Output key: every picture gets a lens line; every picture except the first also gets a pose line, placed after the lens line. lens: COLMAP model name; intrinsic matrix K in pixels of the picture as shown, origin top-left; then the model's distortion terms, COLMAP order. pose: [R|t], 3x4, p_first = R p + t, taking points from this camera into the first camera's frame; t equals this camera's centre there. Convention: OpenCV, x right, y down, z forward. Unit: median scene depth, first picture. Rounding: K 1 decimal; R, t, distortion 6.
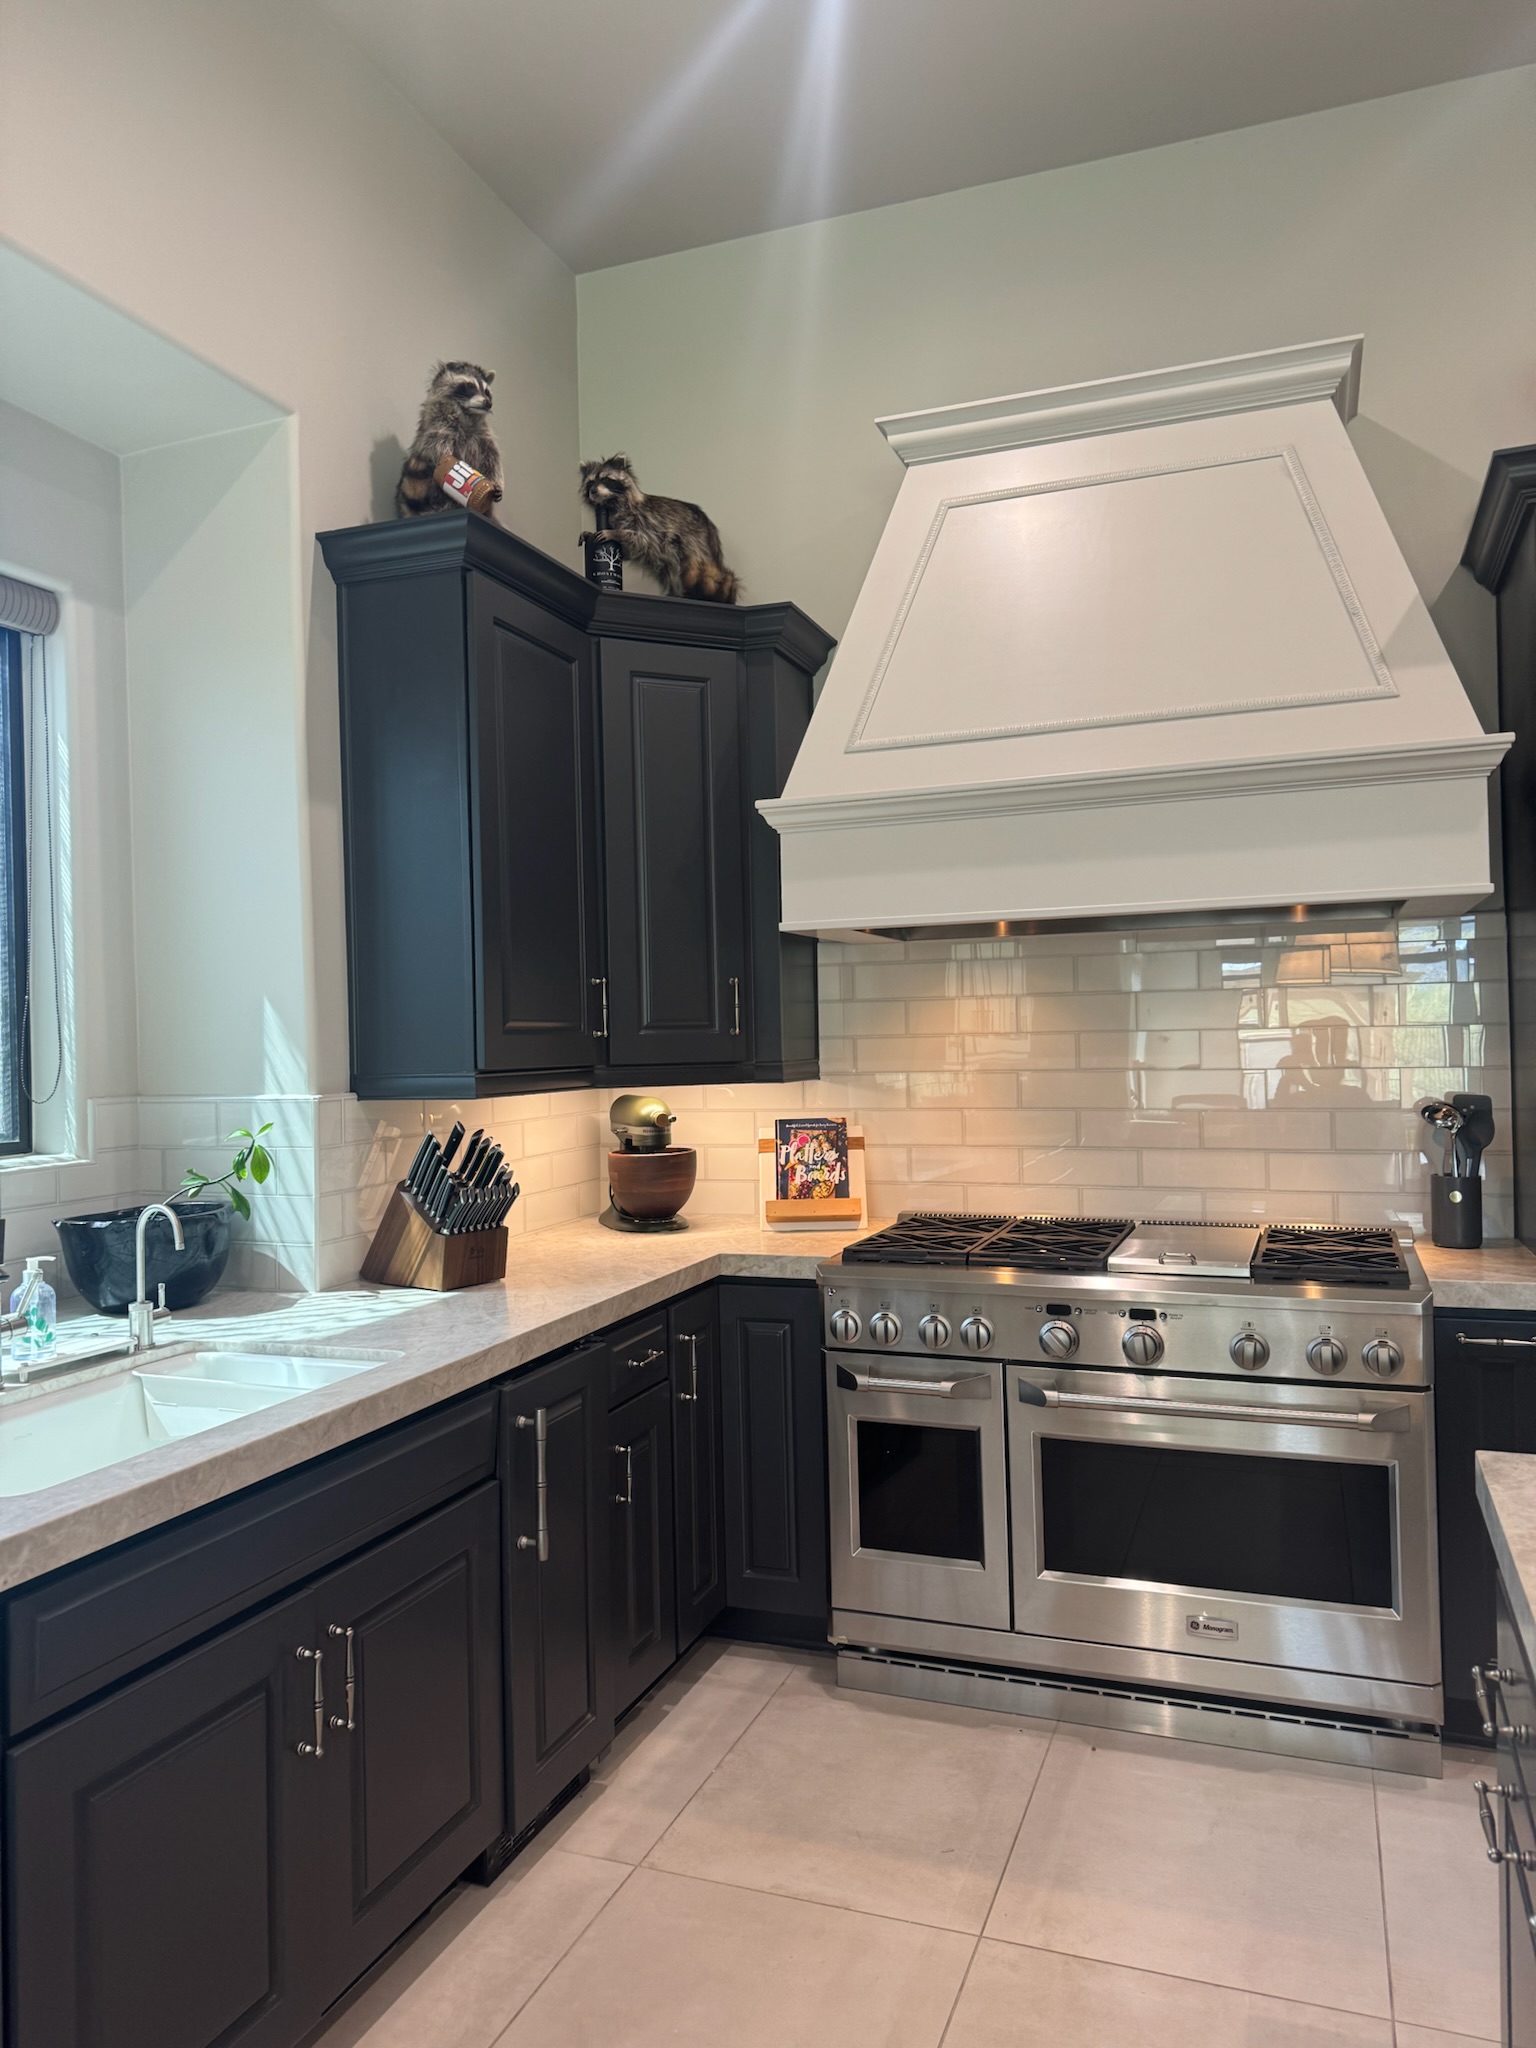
lens RADIAL K [[1441.6, 0, 770.9], [0, 1441.6, 1043.9], [0, 0, 1]] dist [0.041077, -0.053795]
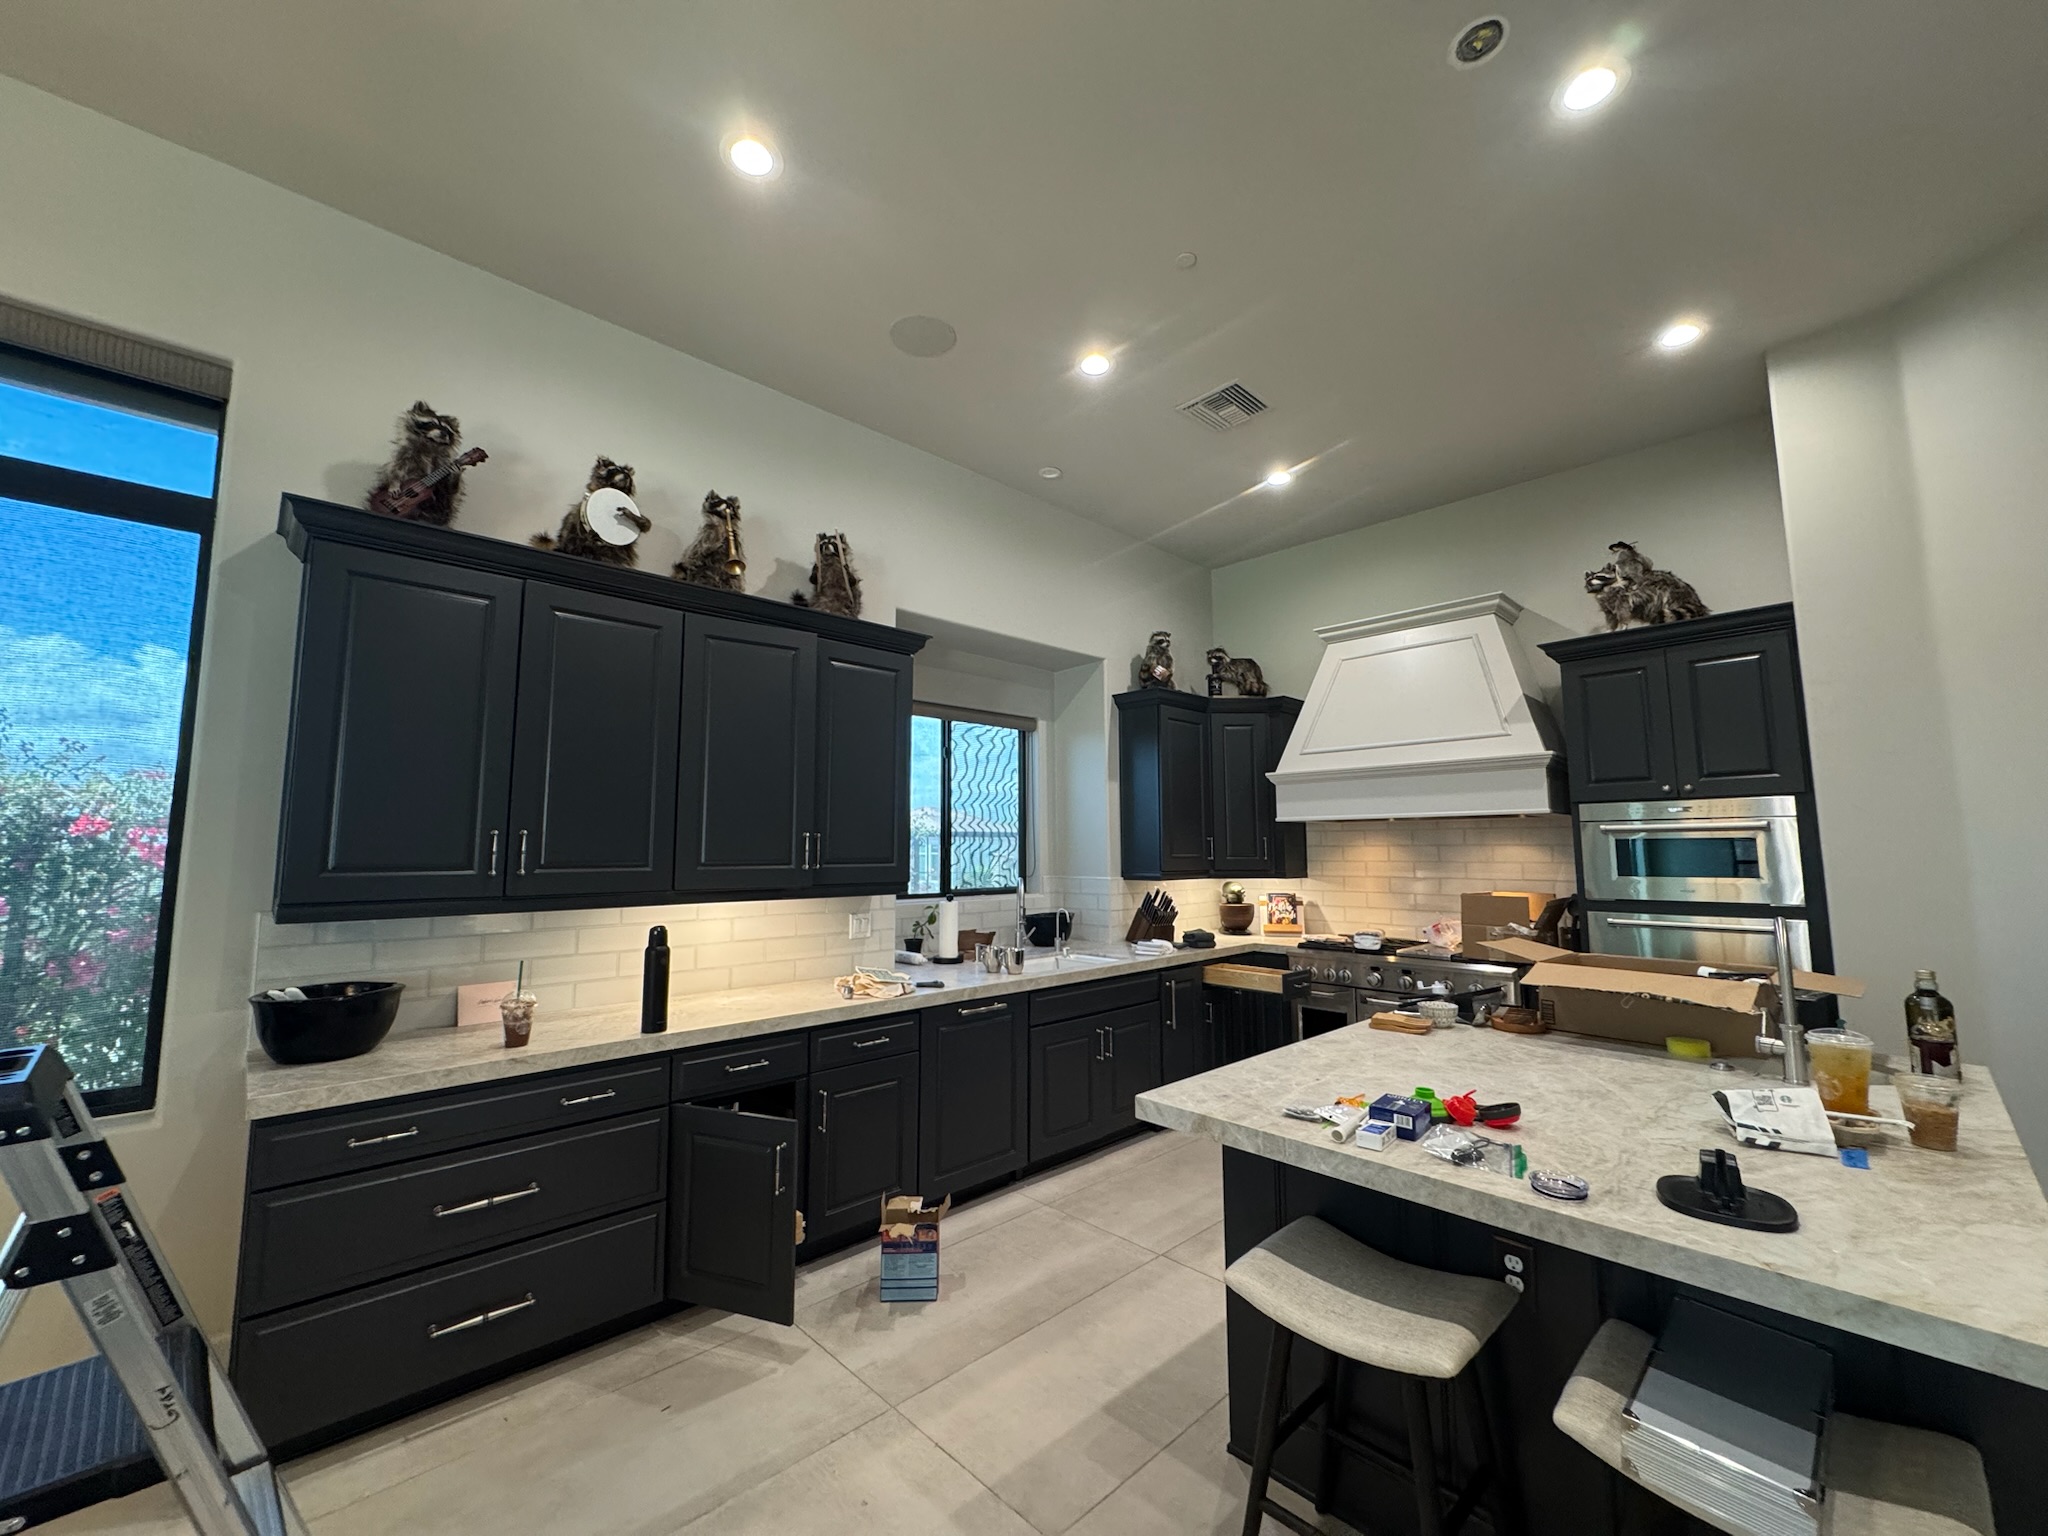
lens RADIAL K [[819.8, 0, 1019.2], [0, 819.8, 768.1], [0, 0, 1]] dist [-0.000670, -0.000505]
pose [[0.900619, -0.024263, -0.433931, 0.253370], [-0.019656, 0.995145, -0.096438, -0.022218], [0.434164, 0.095384, 0.895770, -0.616152]]
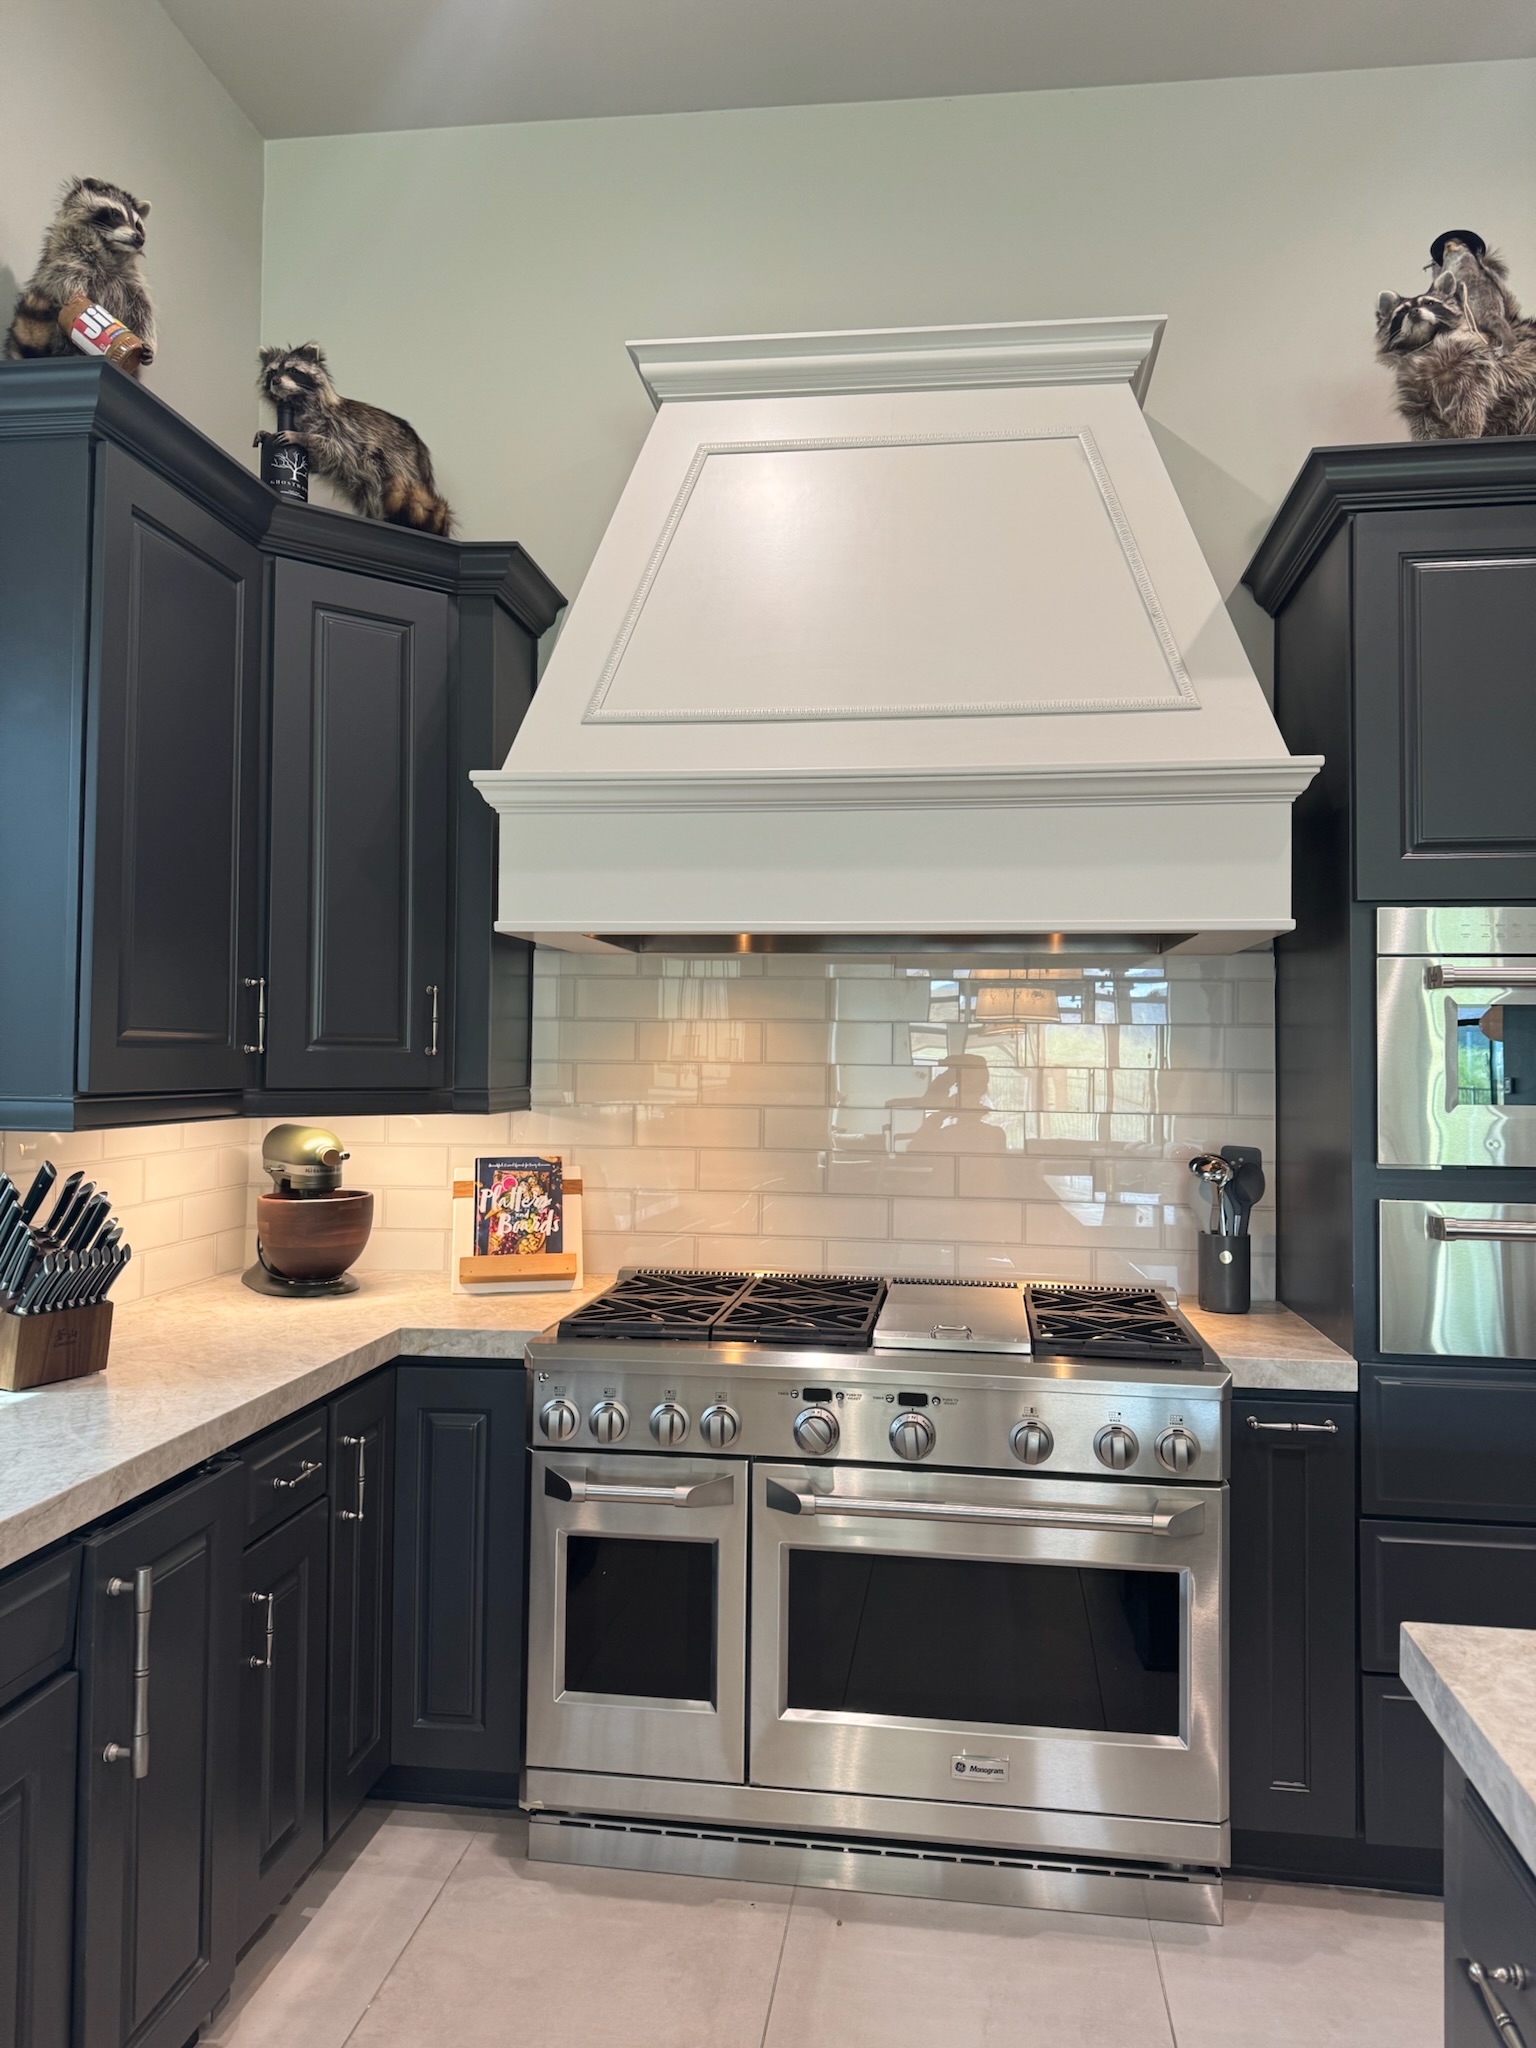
lens RADIAL K [[1441.6, 0, 784.5], [0, 1441.6, 1023.1], [0, 0, 1]] dist [0.041077, -0.053795]
pose [[0.972998, 0.038385, 0.227598, -0.018093], [-0.032701, 0.999053, -0.028692, -0.007829], [-0.228484, 0.020475, 0.973332, 0.166780]]
